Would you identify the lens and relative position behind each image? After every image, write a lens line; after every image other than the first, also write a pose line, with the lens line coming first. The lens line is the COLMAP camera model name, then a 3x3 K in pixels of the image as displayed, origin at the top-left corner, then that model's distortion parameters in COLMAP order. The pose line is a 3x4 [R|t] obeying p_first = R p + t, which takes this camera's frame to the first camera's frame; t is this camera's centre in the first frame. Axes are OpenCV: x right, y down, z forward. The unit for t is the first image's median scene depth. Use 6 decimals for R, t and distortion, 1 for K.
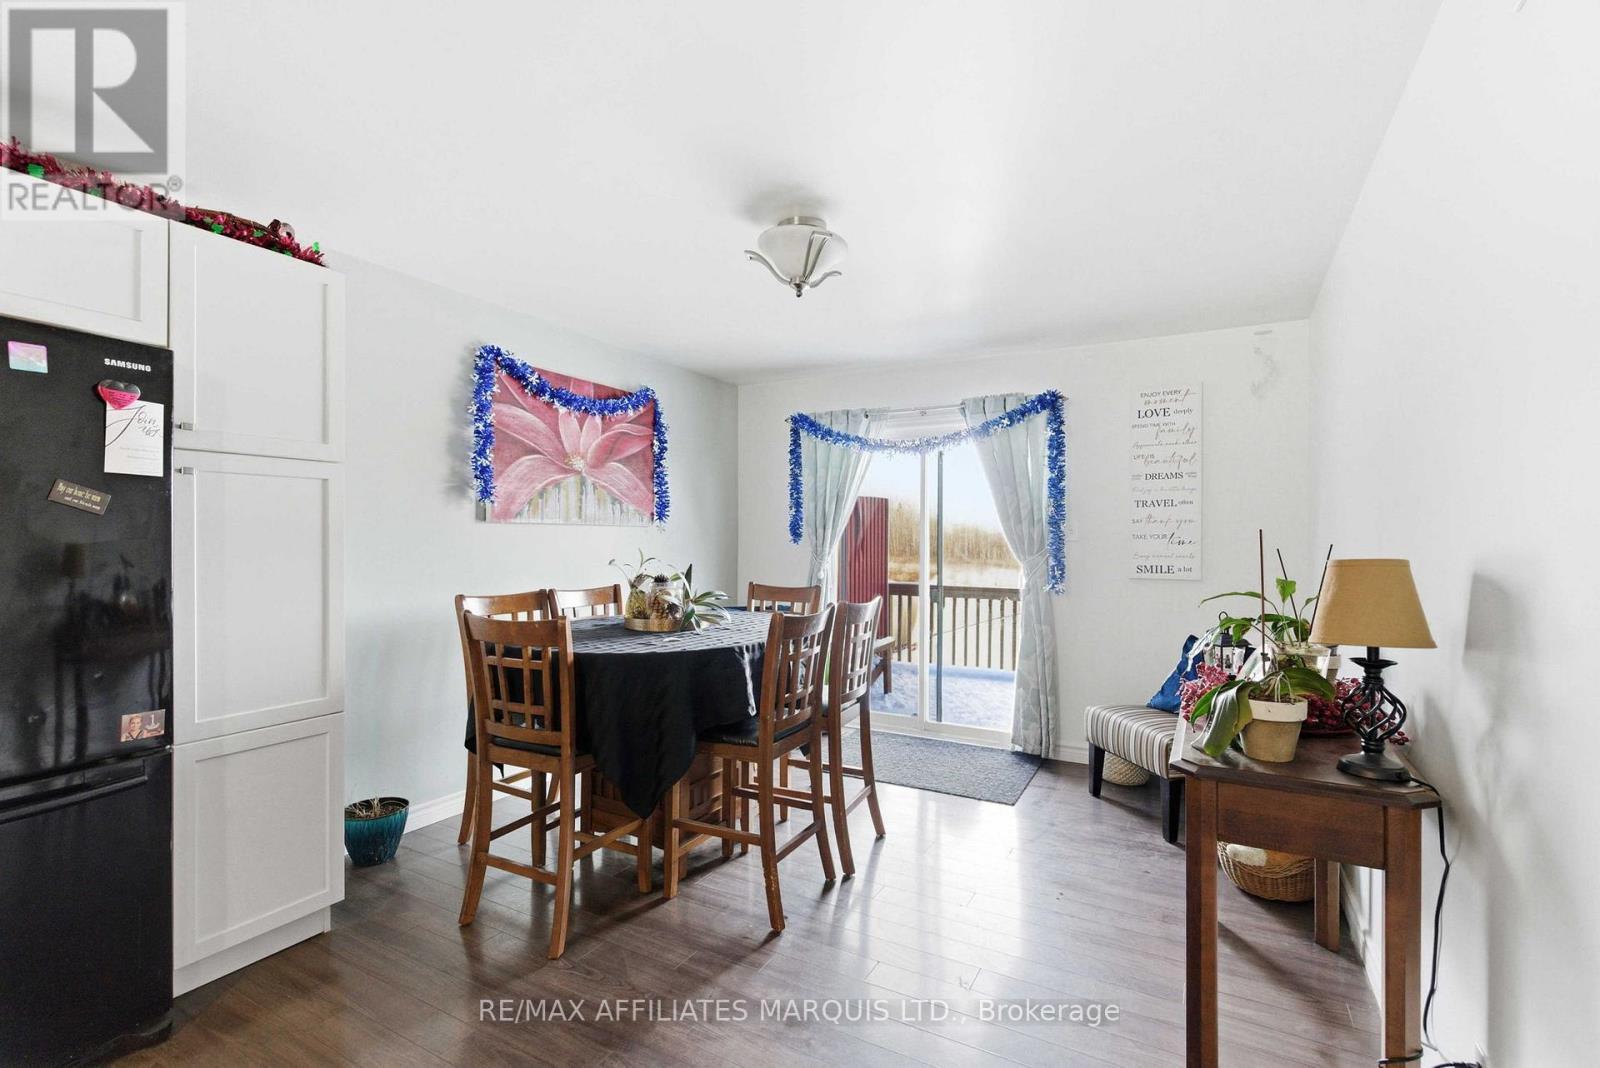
lens RADIAL K [[736.5, 0, 802.4], [0, 736.5, 540.6], [0, 0, 1]] dist [-0.004827, 0.003674]
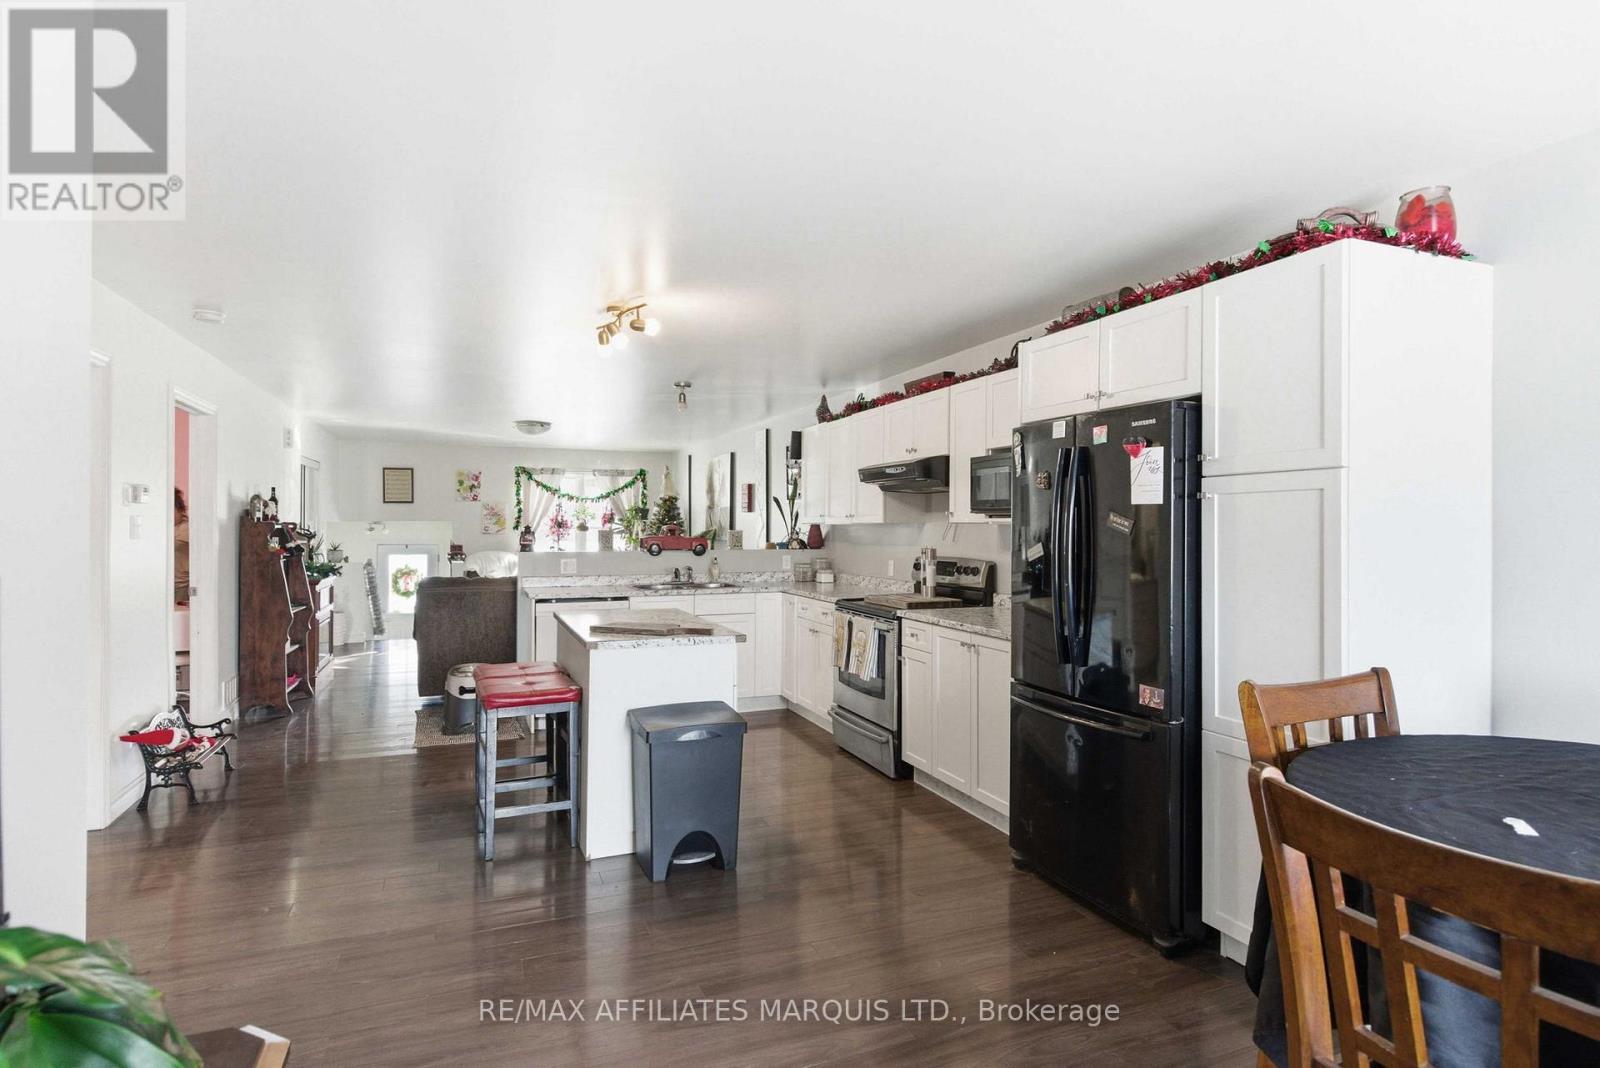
lens RADIAL K [[821.8, 0, 801.1], [0, 821.8, 529.7], [0, 0, 1]] dist [0.005034, -0.000458]
pose [[-0.635999, -0.007635, -0.771652, 0.291345], [-0.010693, 0.999942, -0.001080, -0.016680], [0.771616, 0.007565, -0.636043, 0.680881]]
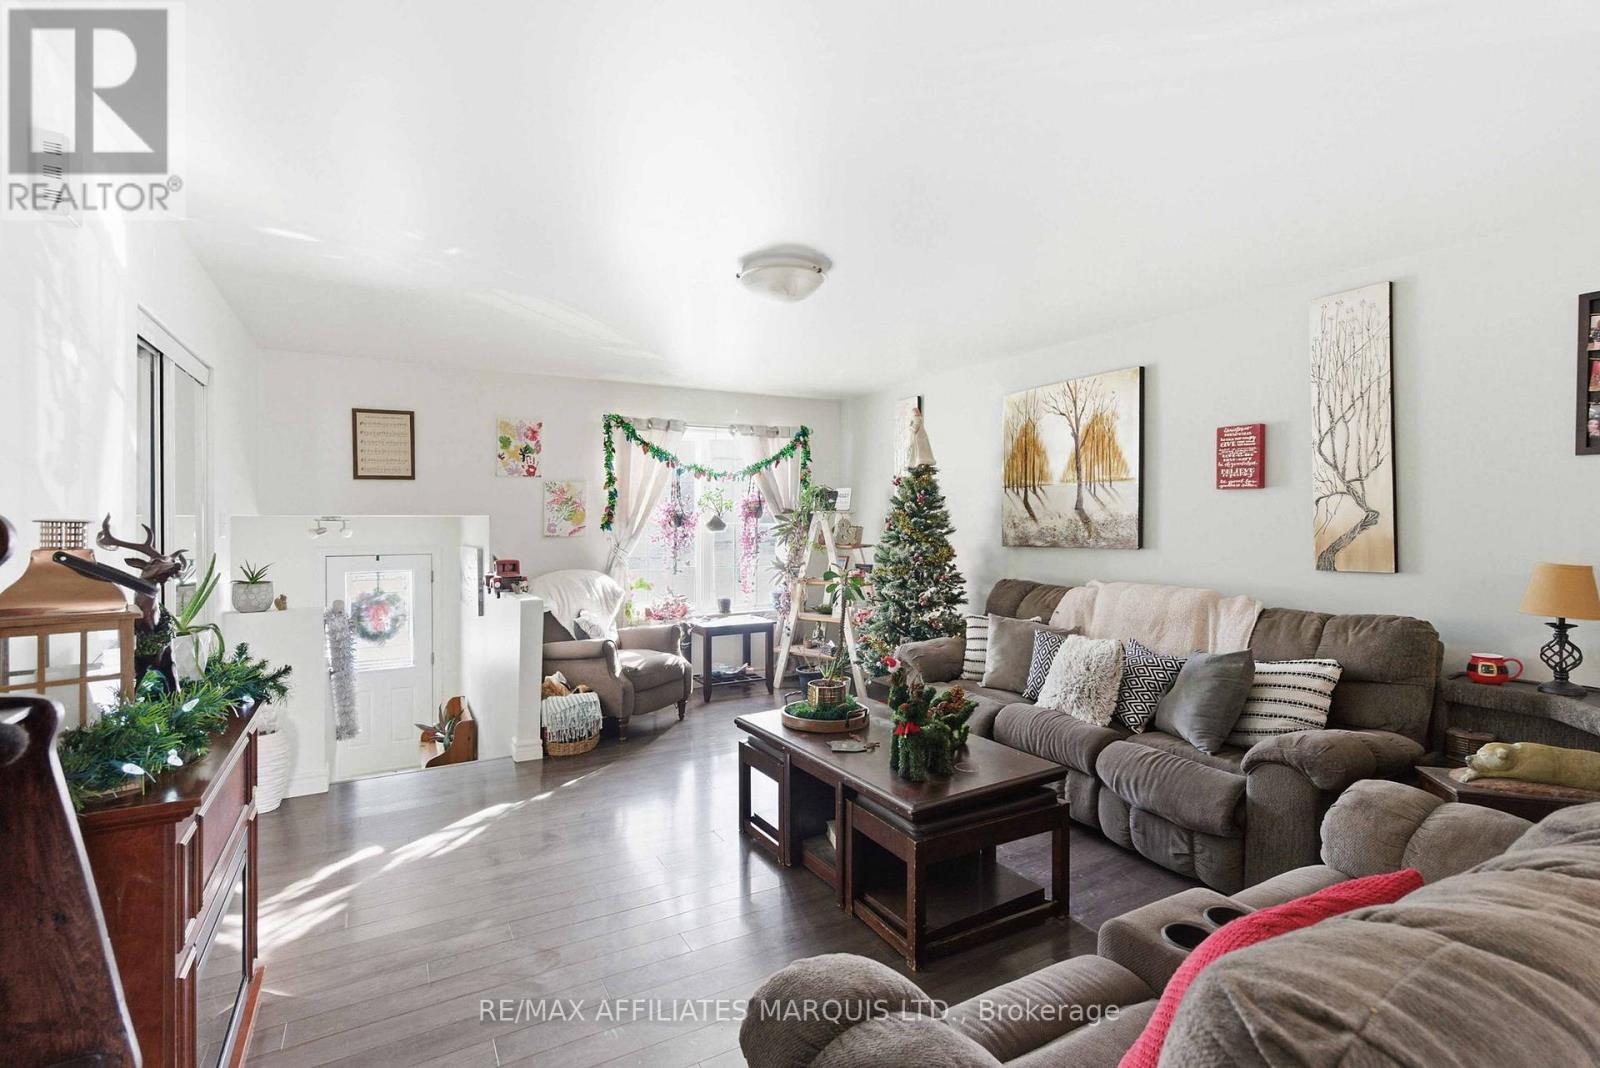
lens RADIAL K [[736.5, 0, 797.5], [0, 736.5, 526.8], [0, 0, 1]] dist [-0.004827, 0.003674]
pose [[-0.530879, -0.000279, -0.847448, -0.291885], [-0.003079, 0.999994, 0.001599, -0.017679], [0.847442, 0.003458, -0.530876, -0.865193]]
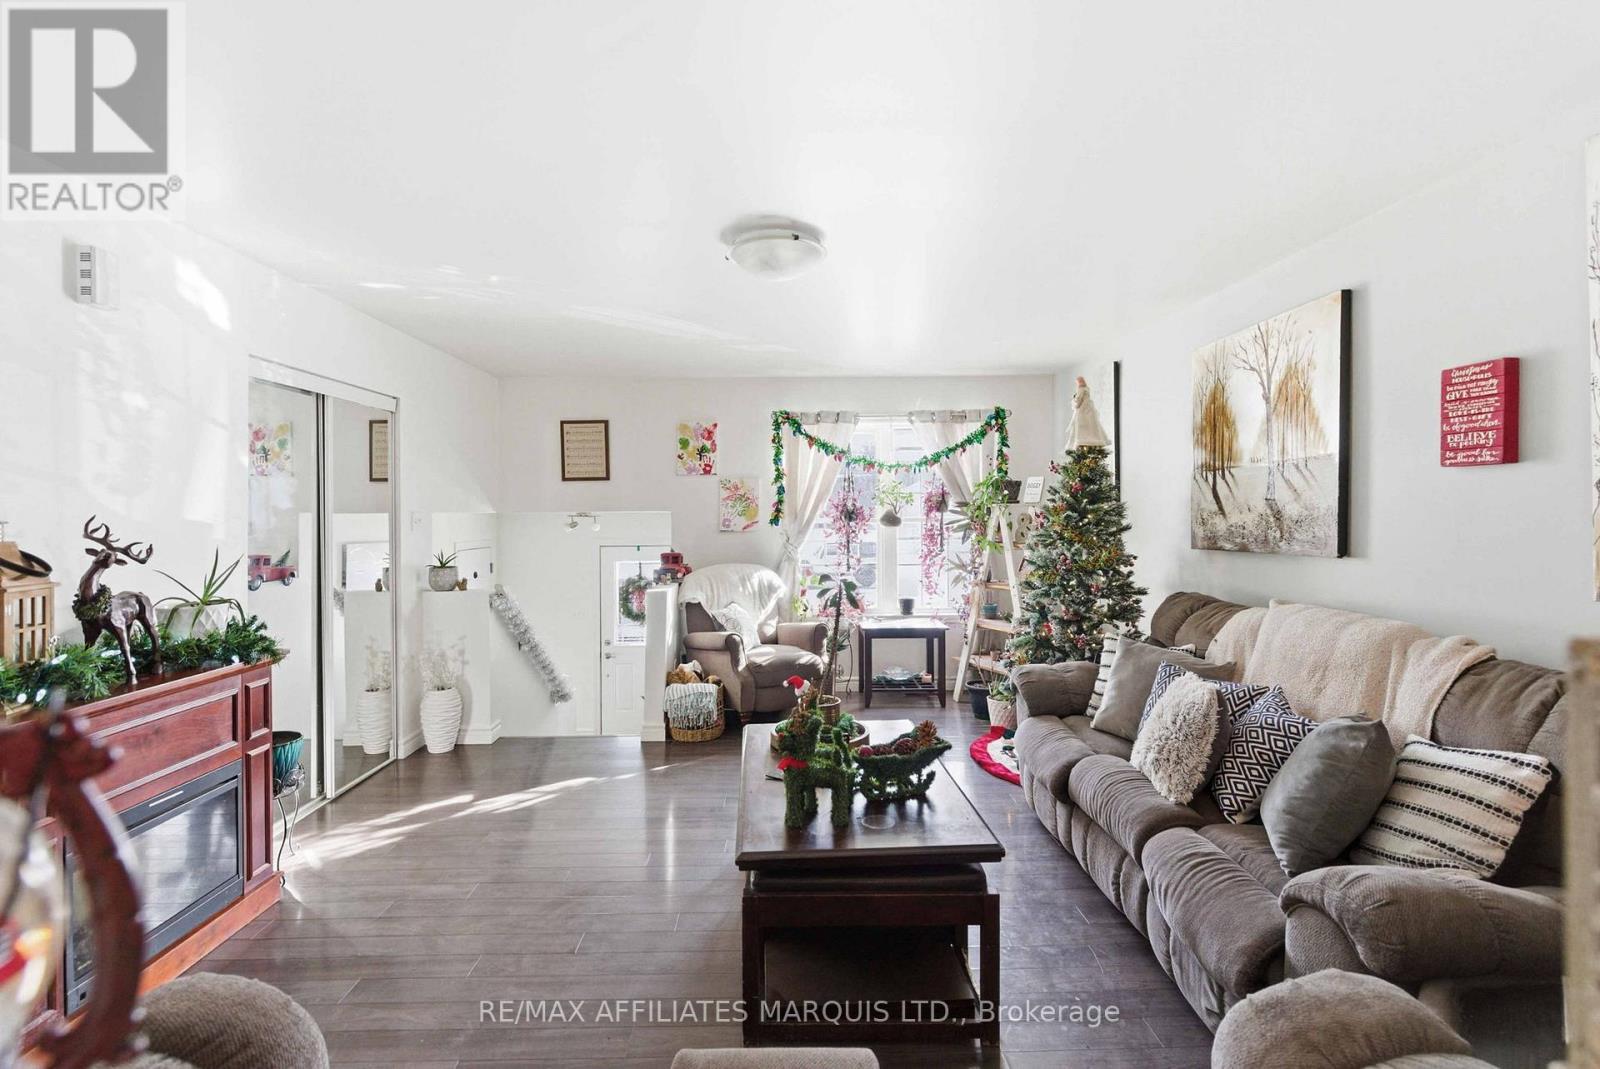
lens RADIAL K [[751.4, 0, 796.9], [0, 751.4, 523.1], [0, 0, 1]] dist [0.003354, -0.002843]
pose [[-0.867965, 0.001274, -0.496623, -0.612657], [-0.002651, 0.999971, 0.007198, -0.022739], [0.496617, 0.007565, -0.867937, -0.637842]]
